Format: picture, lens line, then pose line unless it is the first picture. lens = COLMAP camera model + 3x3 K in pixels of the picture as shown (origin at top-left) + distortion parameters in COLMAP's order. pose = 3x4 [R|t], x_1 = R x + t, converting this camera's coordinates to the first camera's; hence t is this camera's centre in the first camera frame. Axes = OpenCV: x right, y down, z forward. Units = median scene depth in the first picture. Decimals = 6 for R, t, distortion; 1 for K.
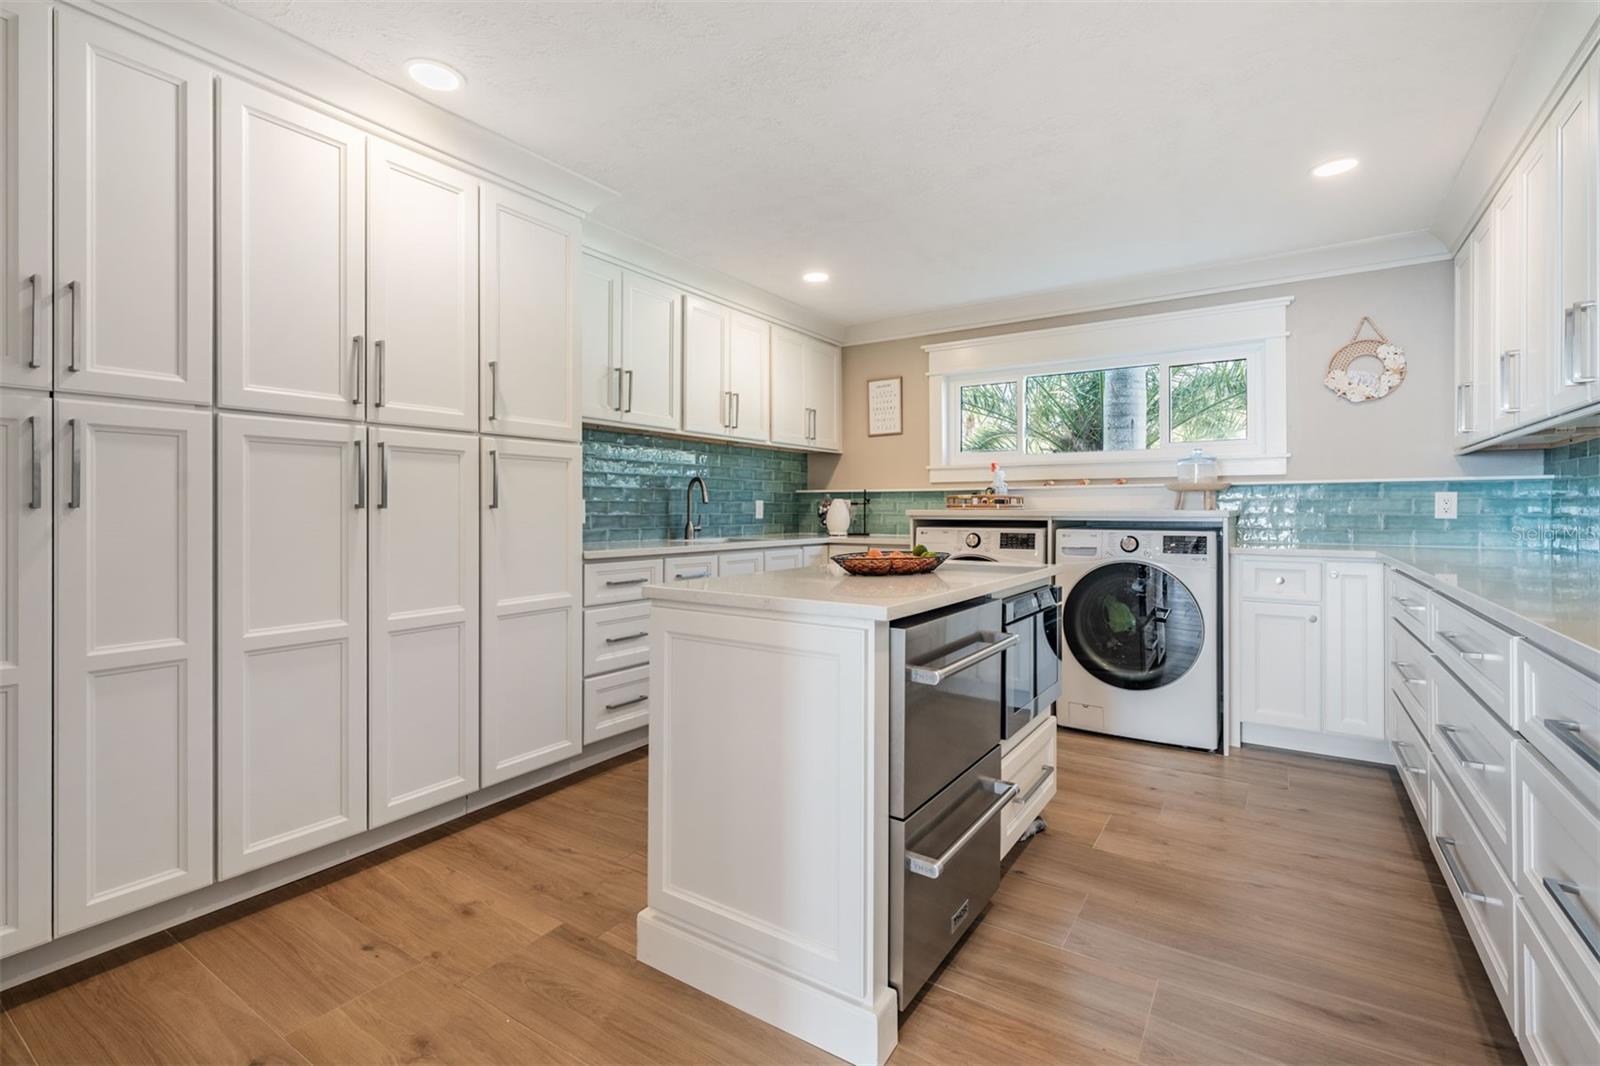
lens RADIAL K [[725.5, 0, 800.1], [0, 725.5, 504.6], [0, 0, 1]] dist [0.000299, -0.000538]
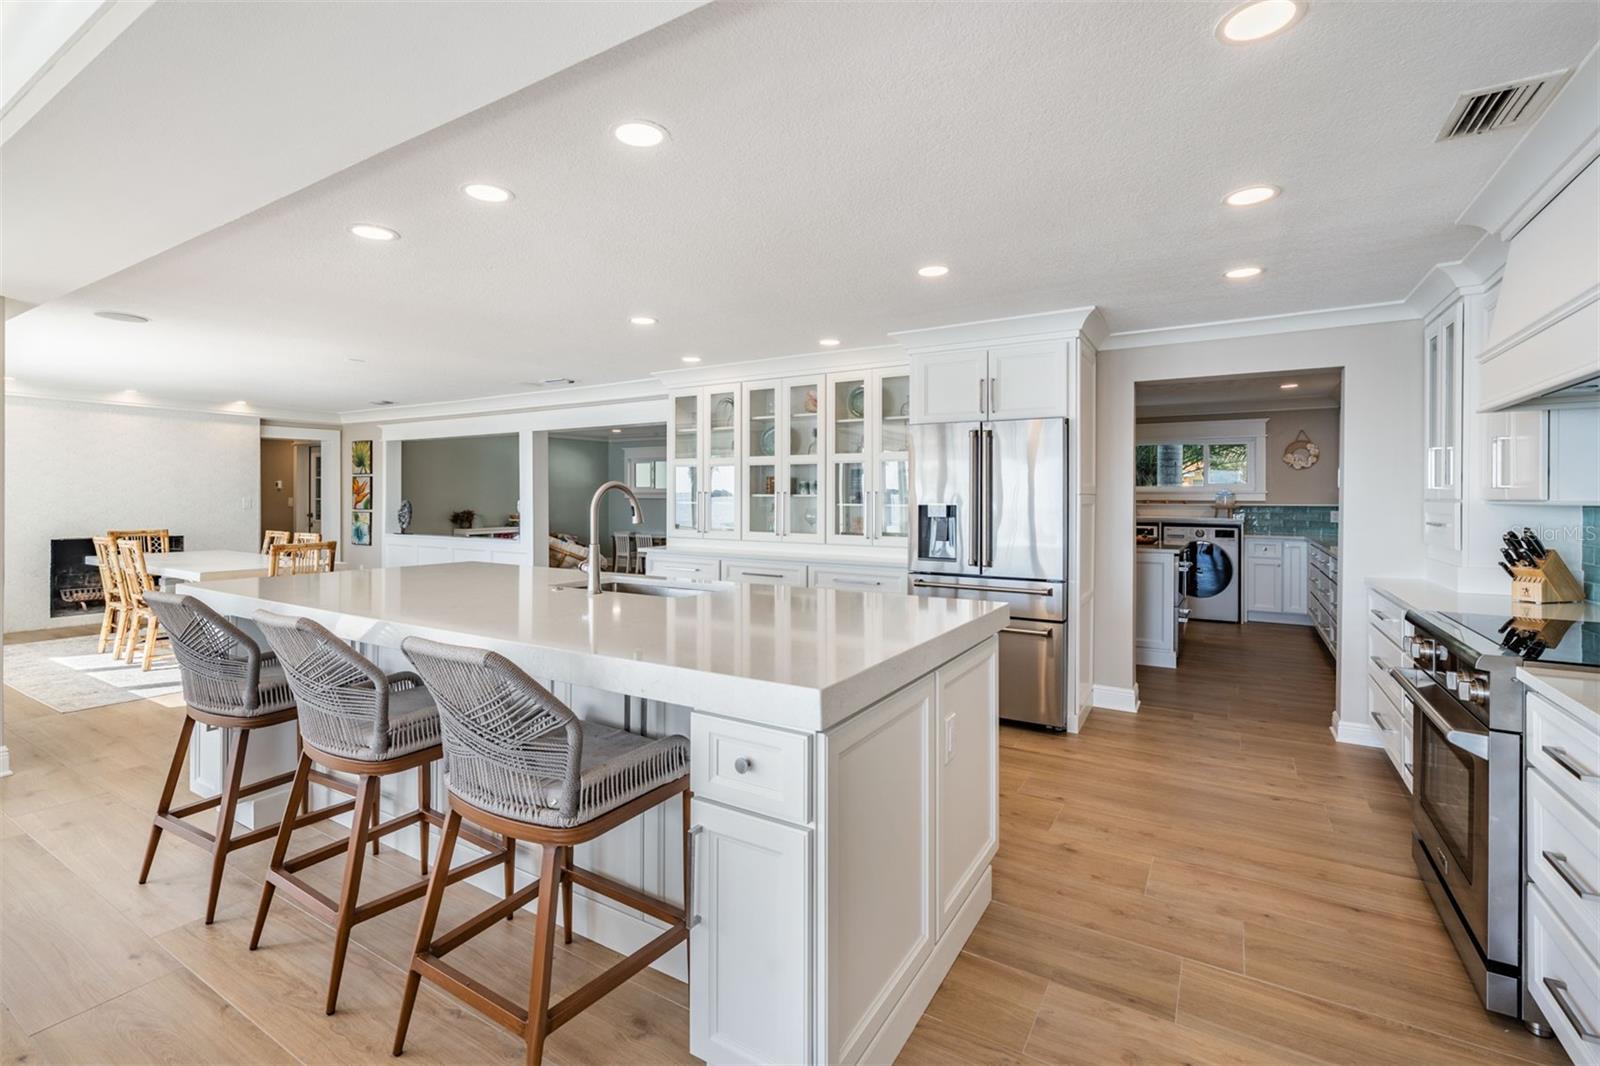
lens RADIAL K [[712.7, 0, 791.9], [0, 712.7, 503.3], [0, 0, 1]] dist [-0.001919, -0.000114]
pose [[0.998995, 0.001980, 0.044775, -0.871364], [-0.002732, 0.999856, 0.016740, -0.069984], [-0.044735, -0.016845, 0.998857, -1.103317]]
